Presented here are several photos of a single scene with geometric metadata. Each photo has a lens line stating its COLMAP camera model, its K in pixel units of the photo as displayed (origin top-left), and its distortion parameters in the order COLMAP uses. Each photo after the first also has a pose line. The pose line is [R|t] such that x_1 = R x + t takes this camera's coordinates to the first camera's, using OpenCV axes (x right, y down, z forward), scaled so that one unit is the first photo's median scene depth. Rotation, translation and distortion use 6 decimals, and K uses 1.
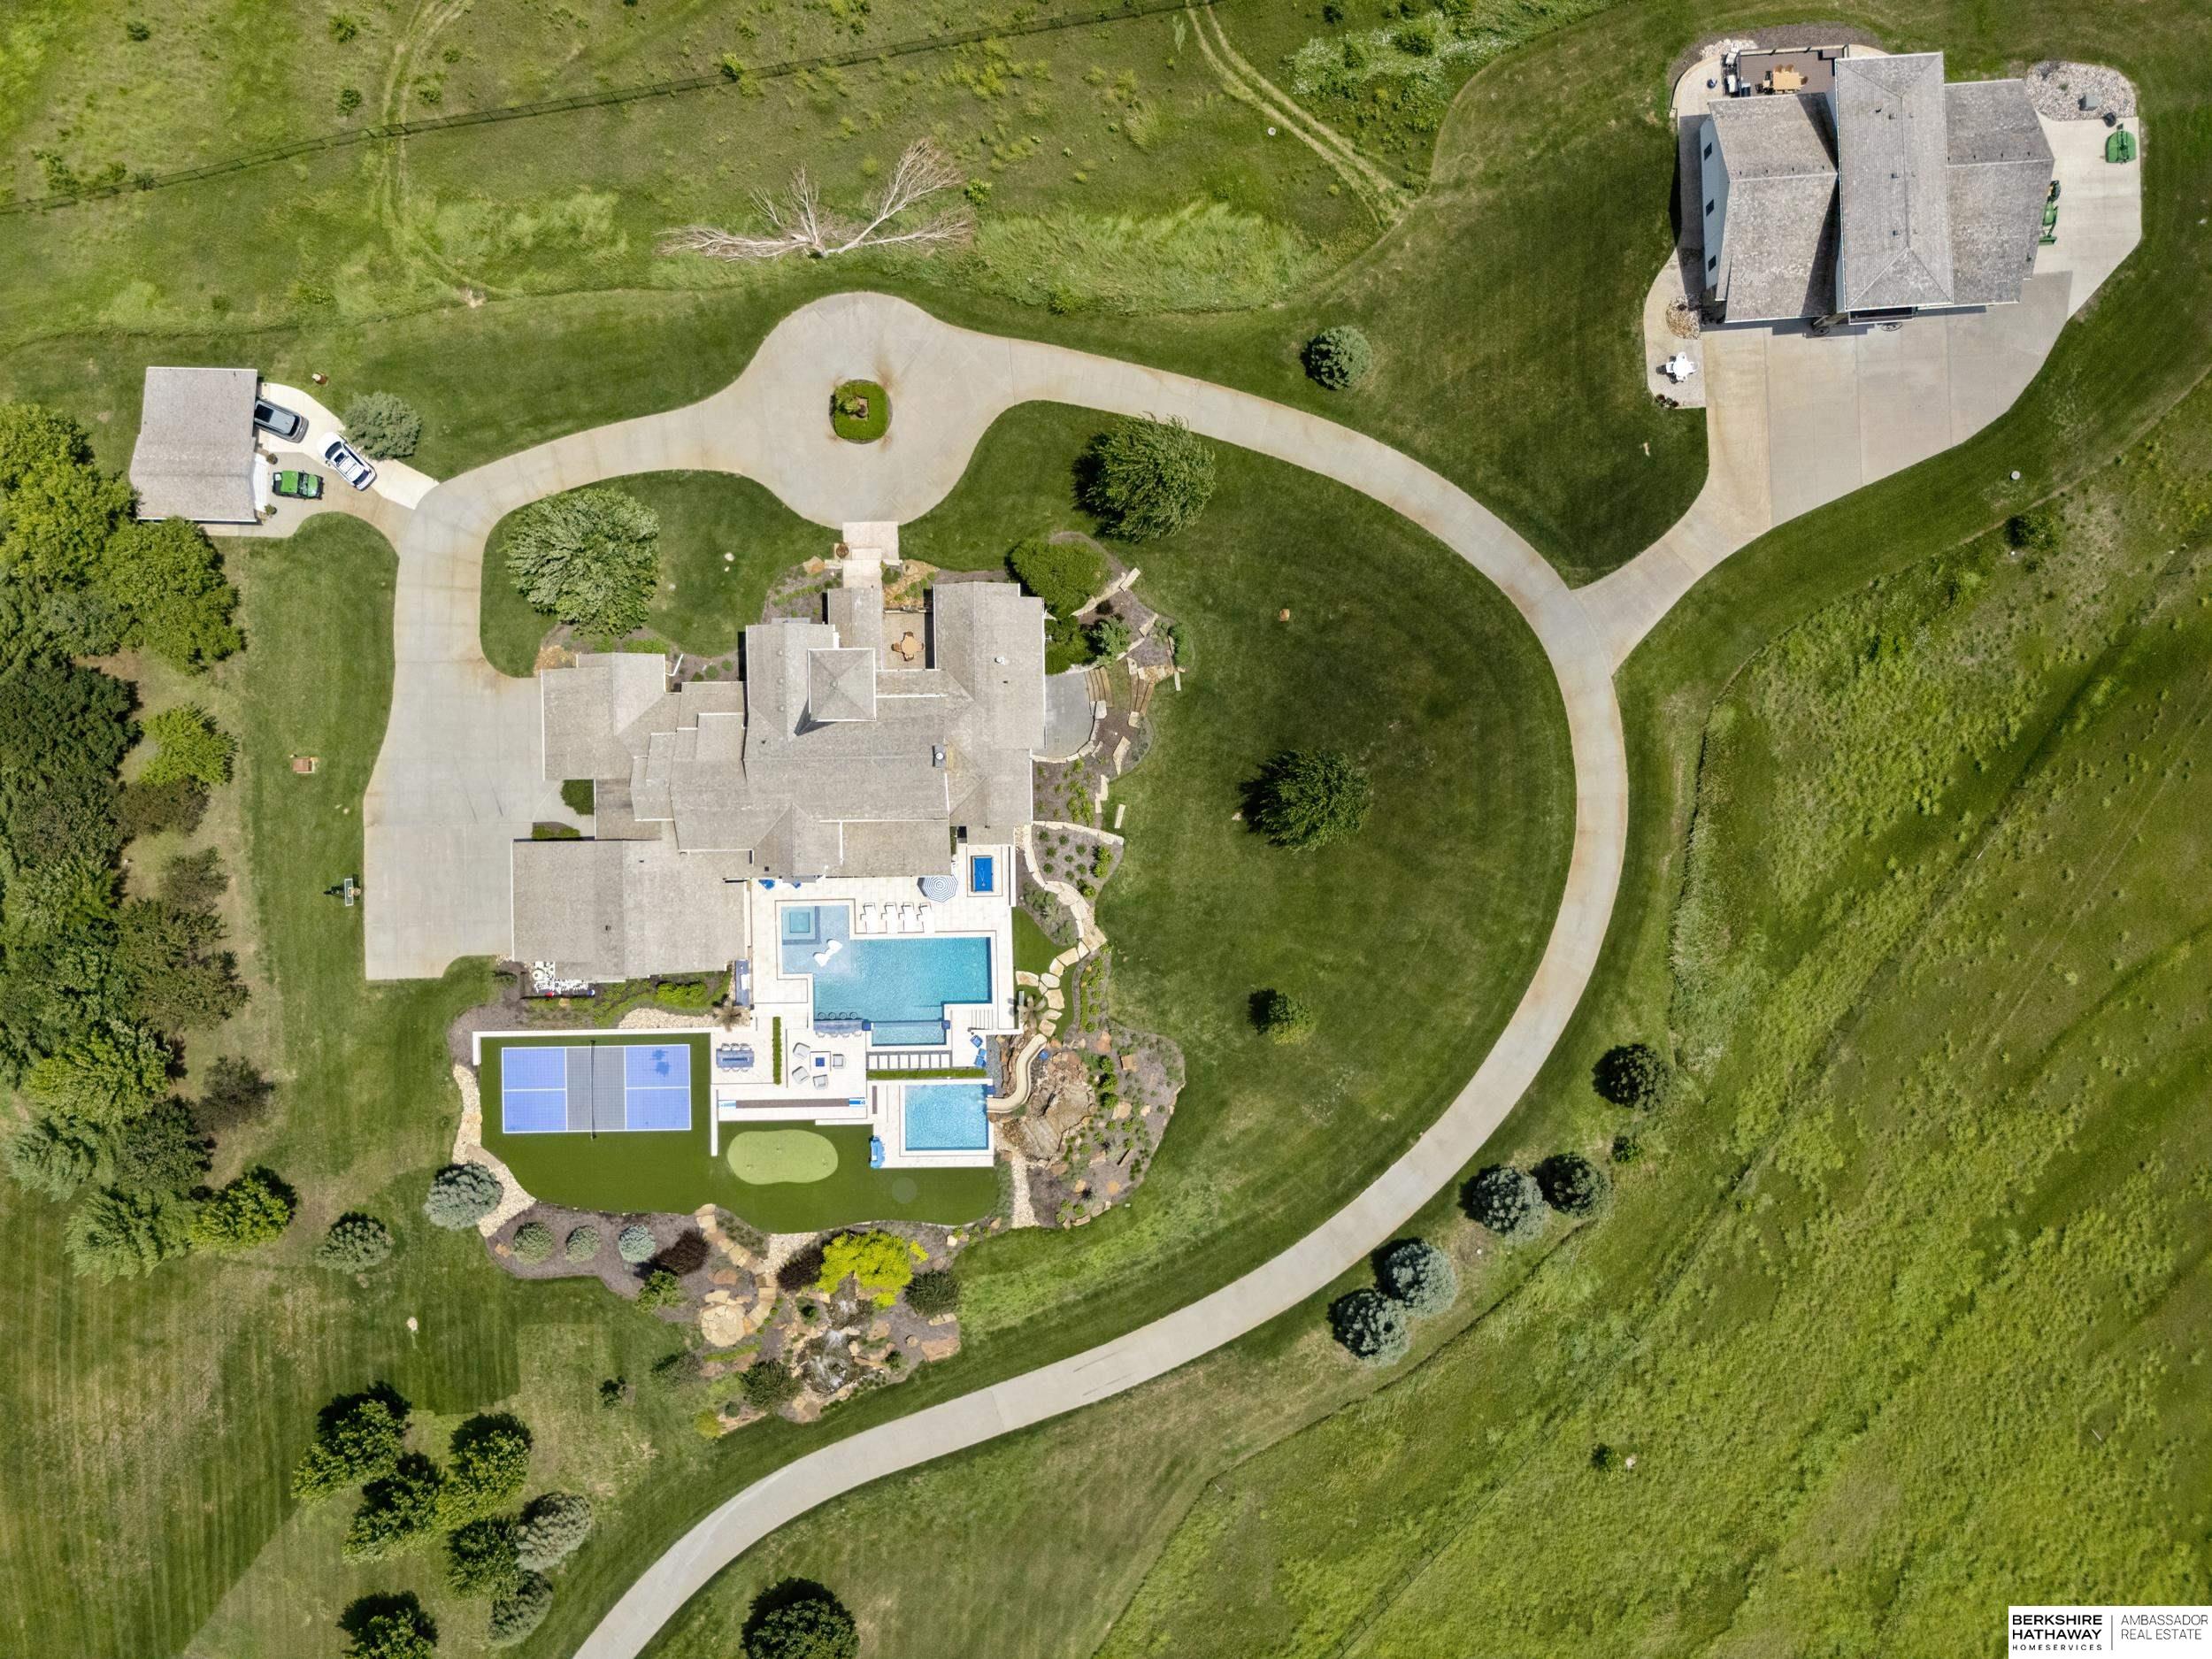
lens RADIAL K [[1633.9, 0, 1098.2], [0, 1633.9, 824.4], [0, 0, 1]] dist [0.080060, -0.059173]
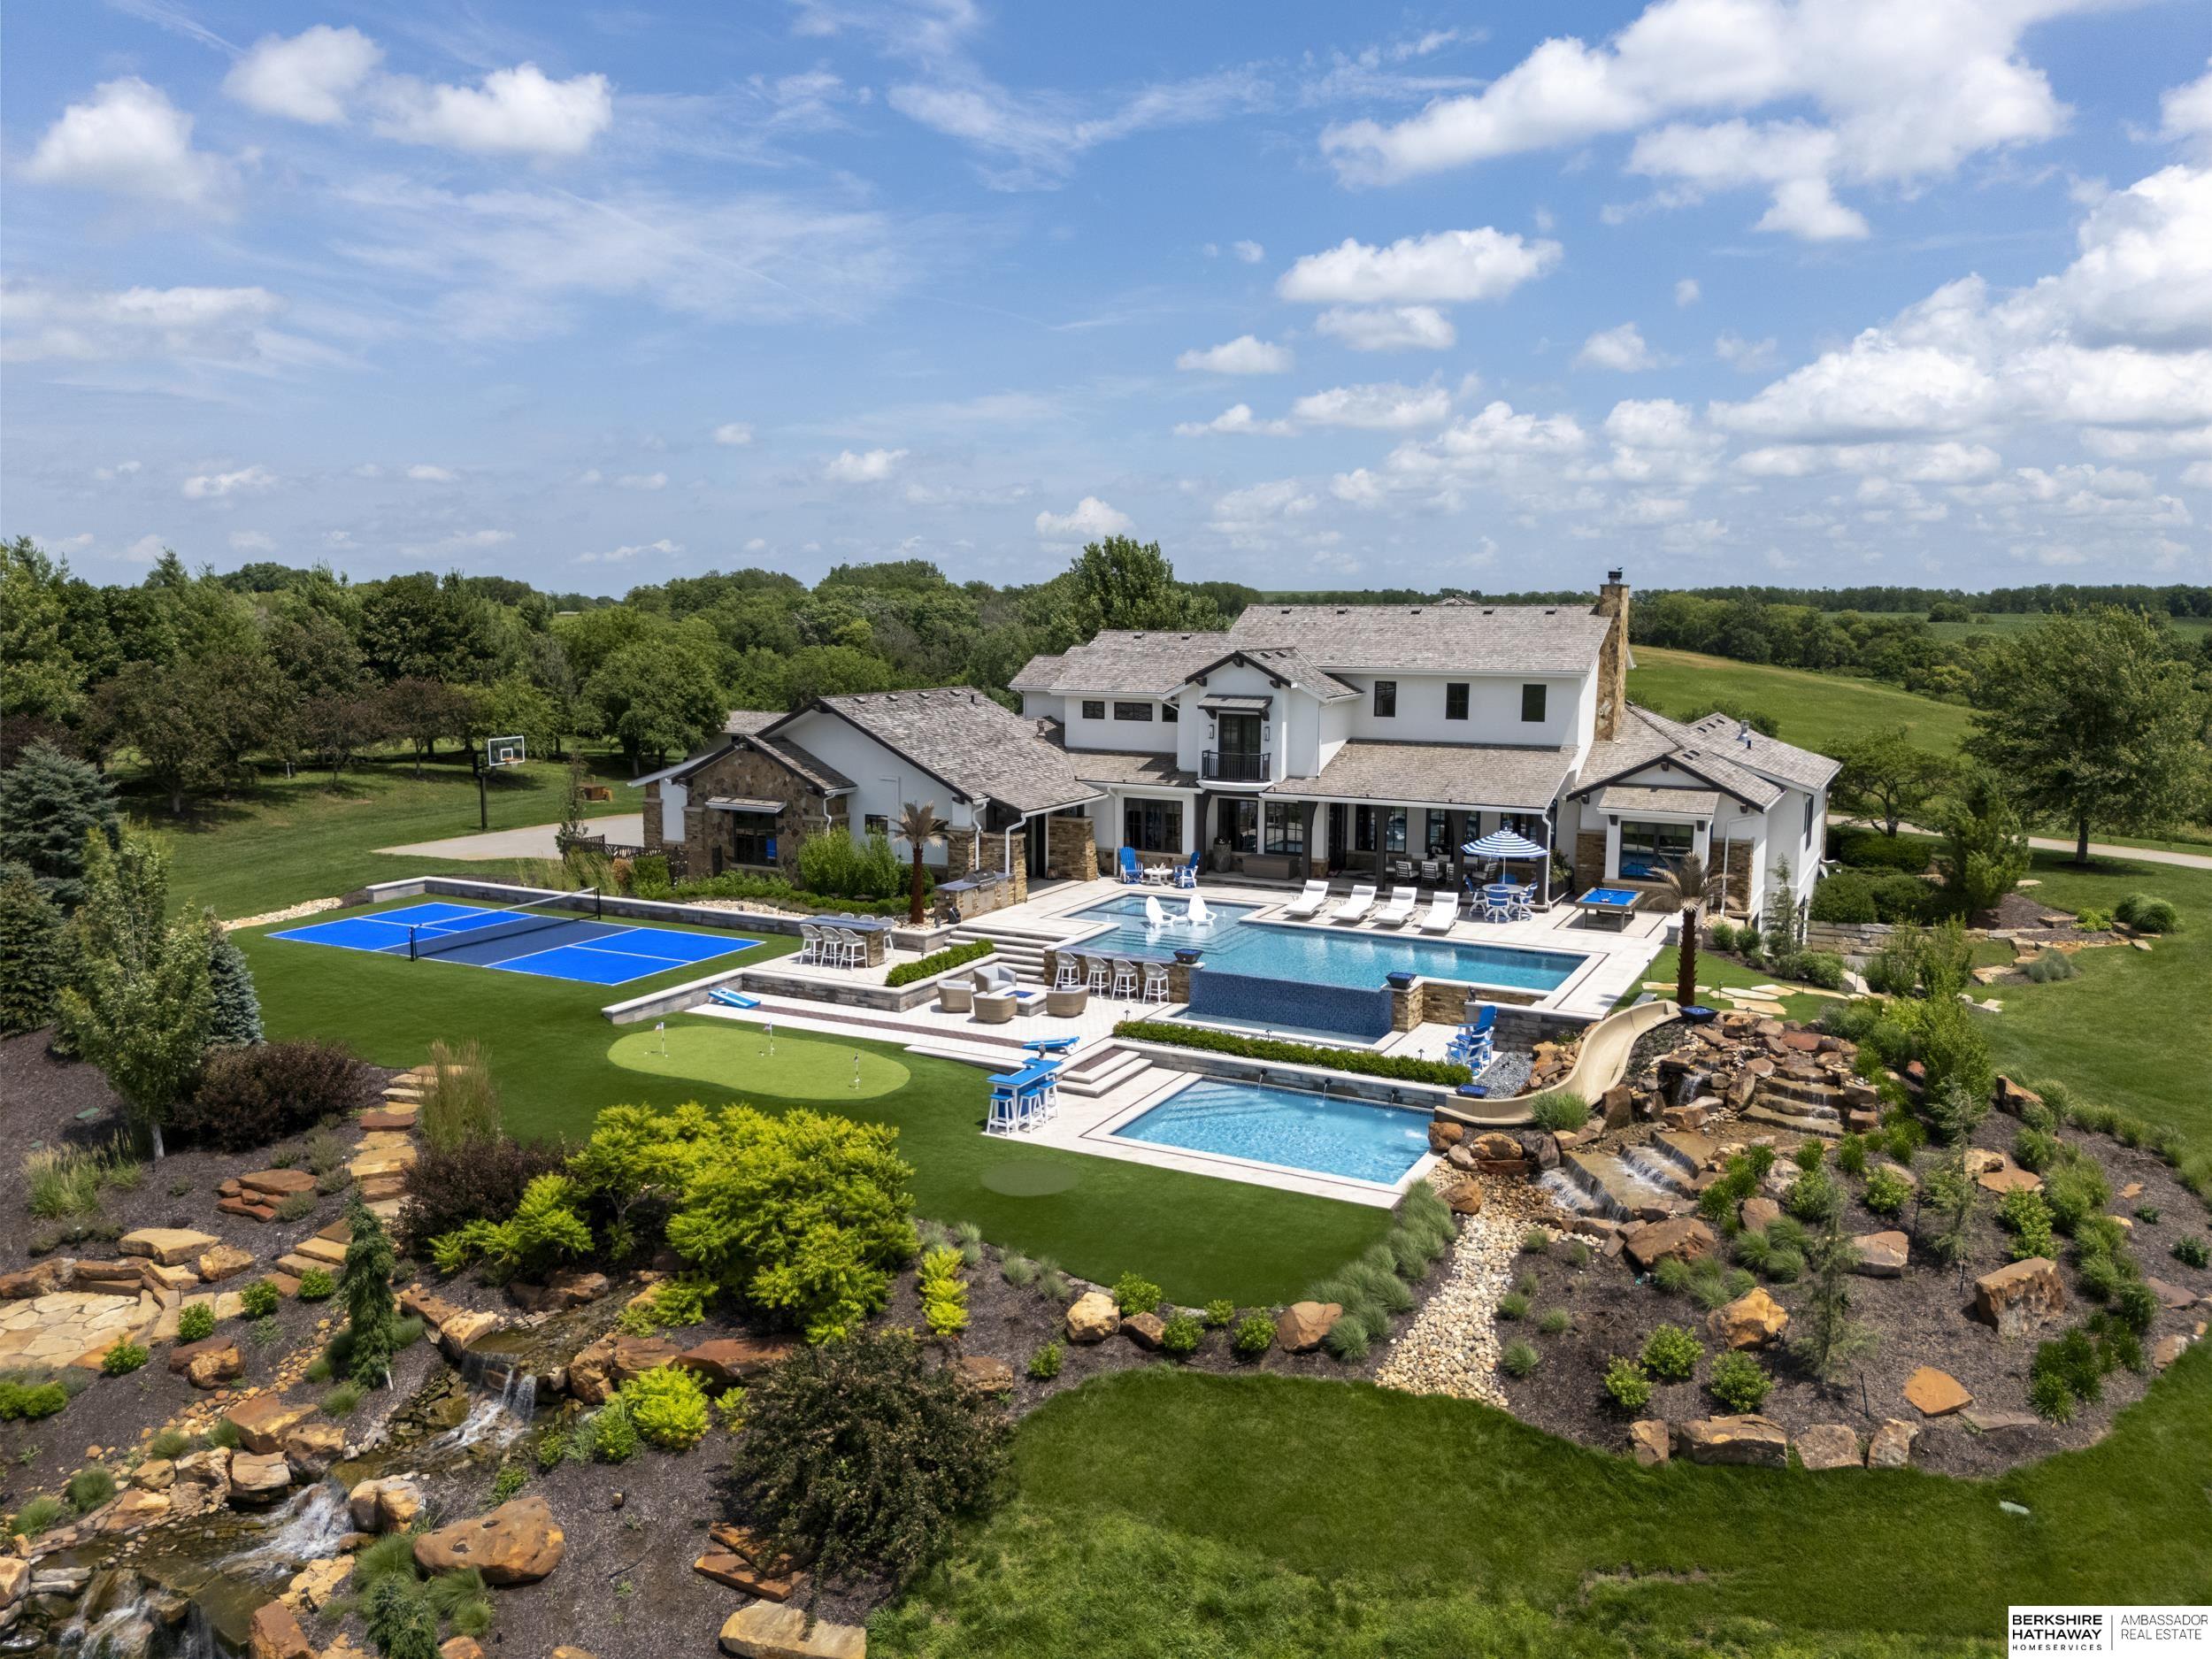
lens RADIAL K [[1633.9, 0, 1098.2], [0, 1633.9, 824.4], [0, 0, 1]] dist [0.080060, -0.059173]
pose [[0.878626, 0.093657, -0.468236, 0.008144], [-0.476588, 0.111070, -0.872082, 0.440440], [-0.029669, 0.989390, 0.142225, 0.909593]]
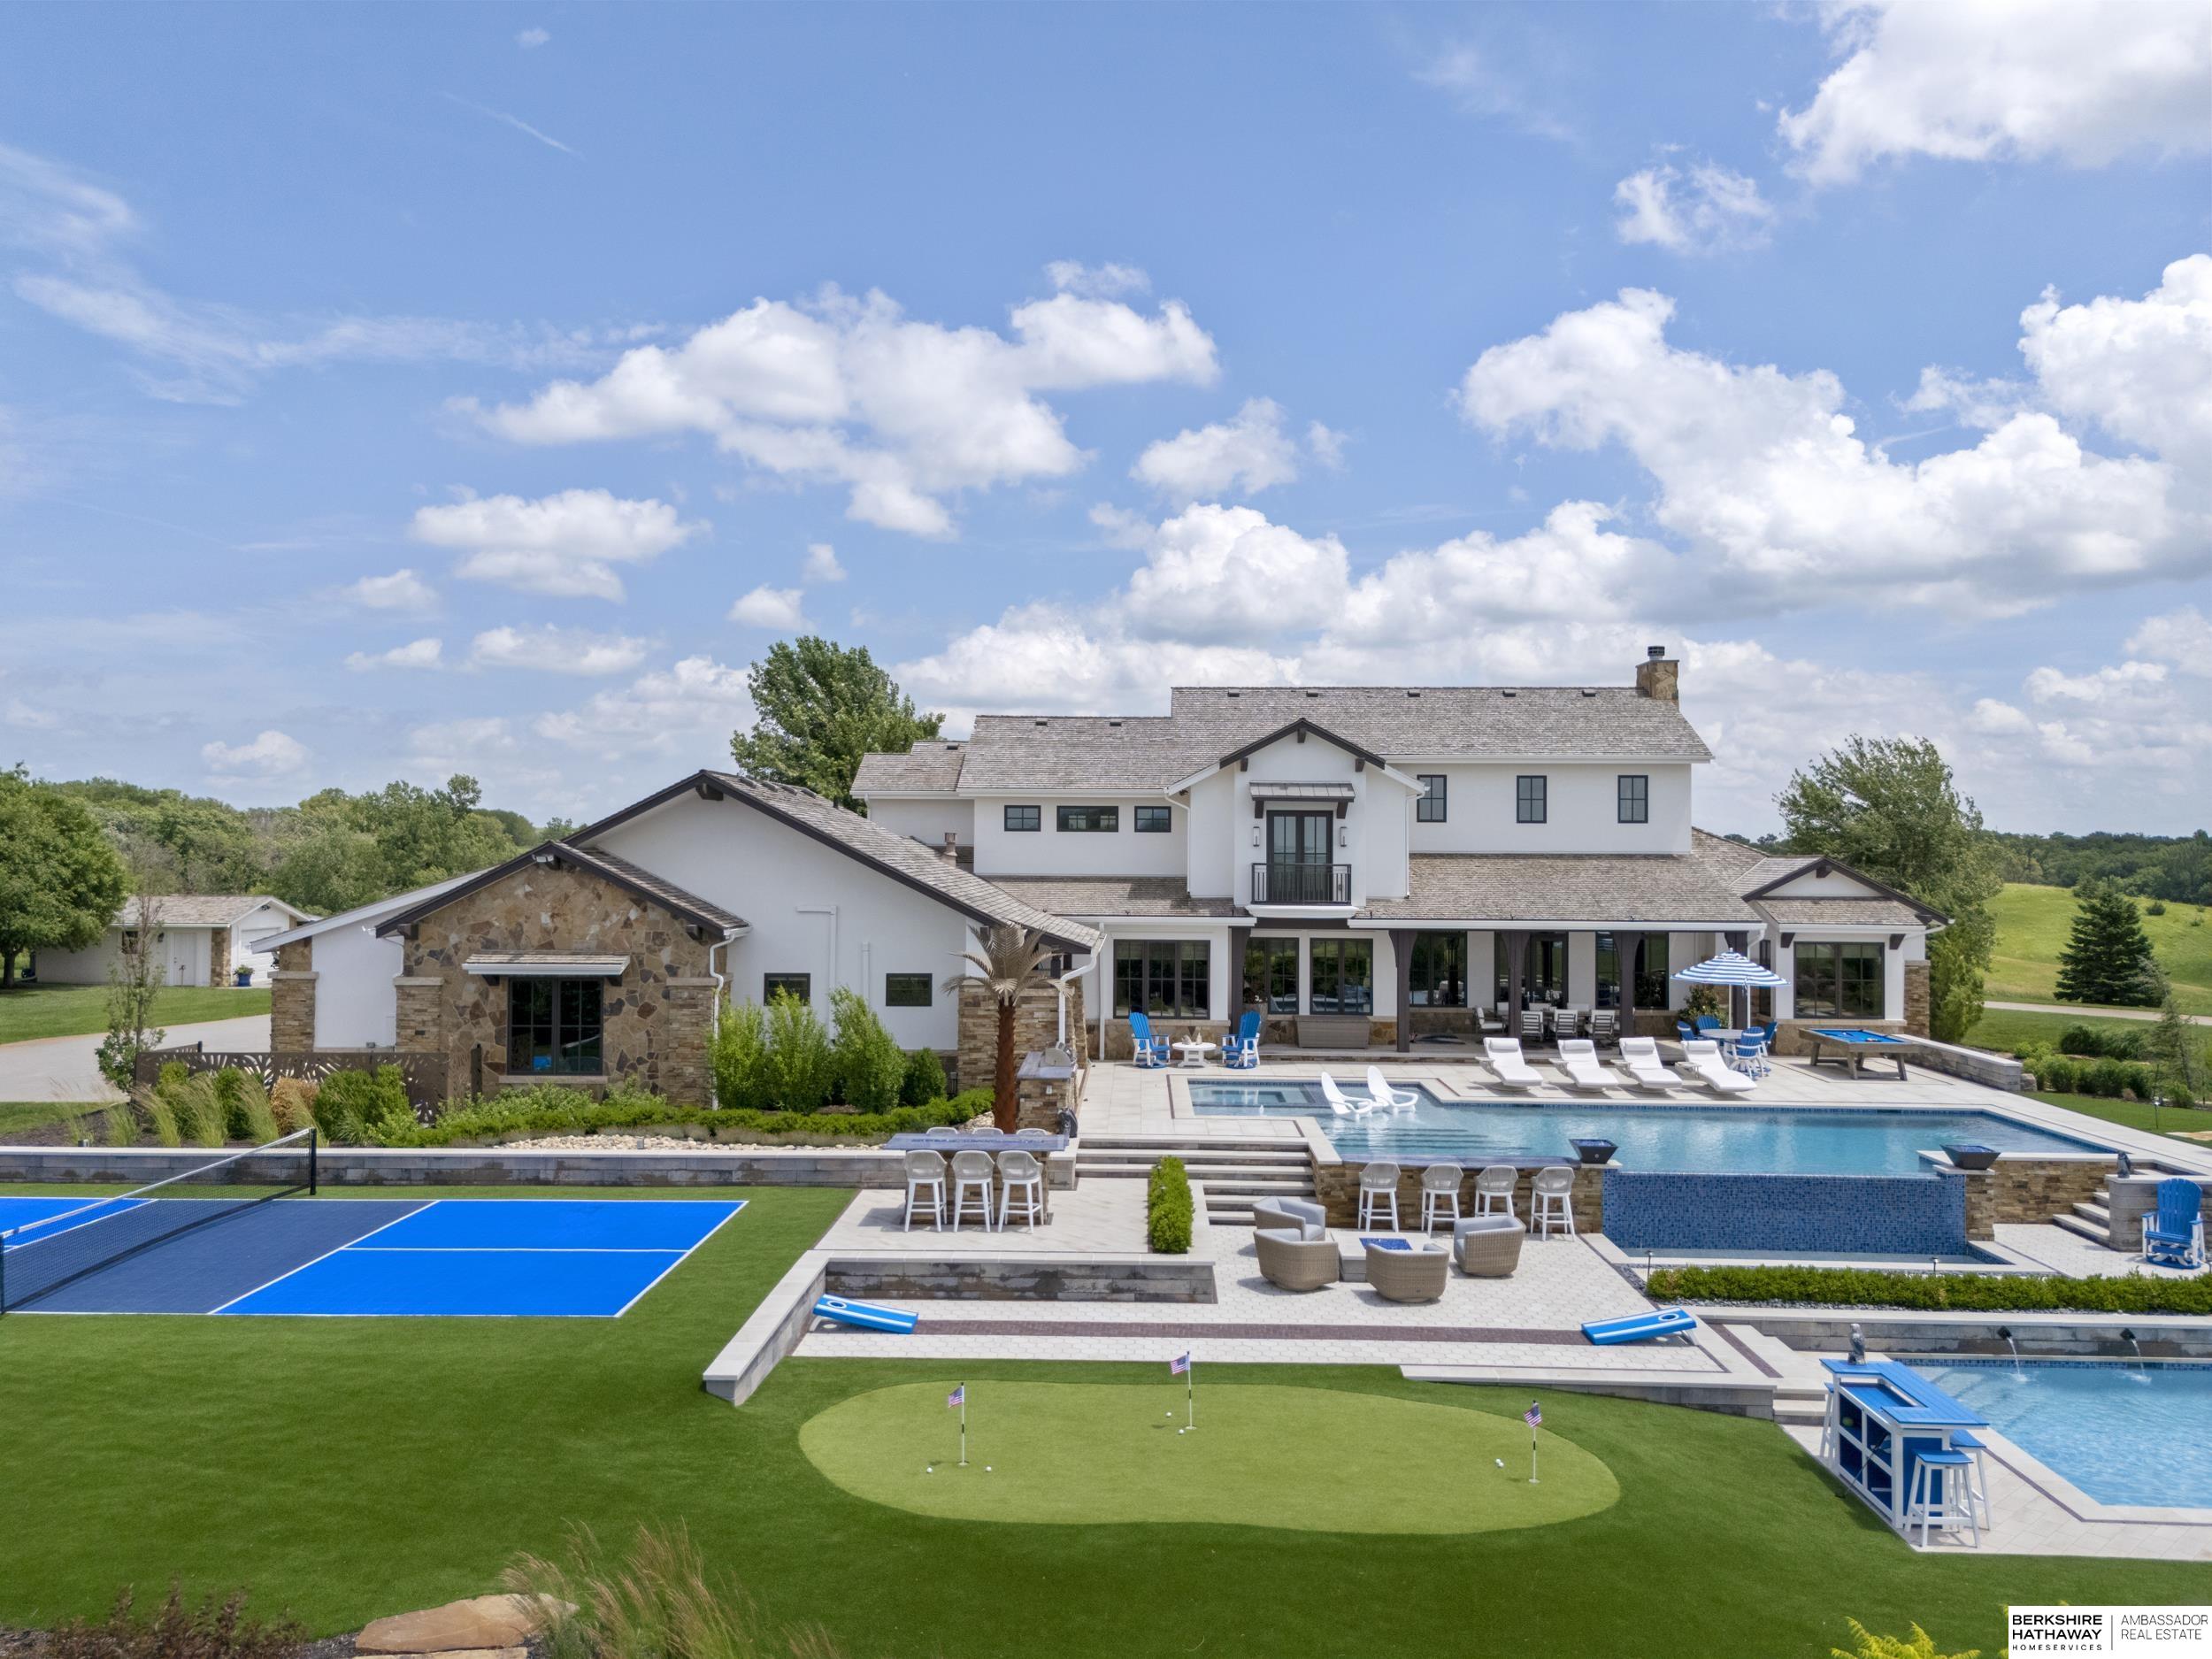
lens RADIAL K [[1643.4, 0, 1098.1], [0, 1643.4, 819.2], [0, 0, 1]] dist [0.037445, -0.007782]
pose [[0.998497, 0.031076, -0.045140, -0.195504], [-0.044507, -0.020790, -0.998793, 0.341251], [-0.031977, 0.999301, -0.019375, 0.951534]]
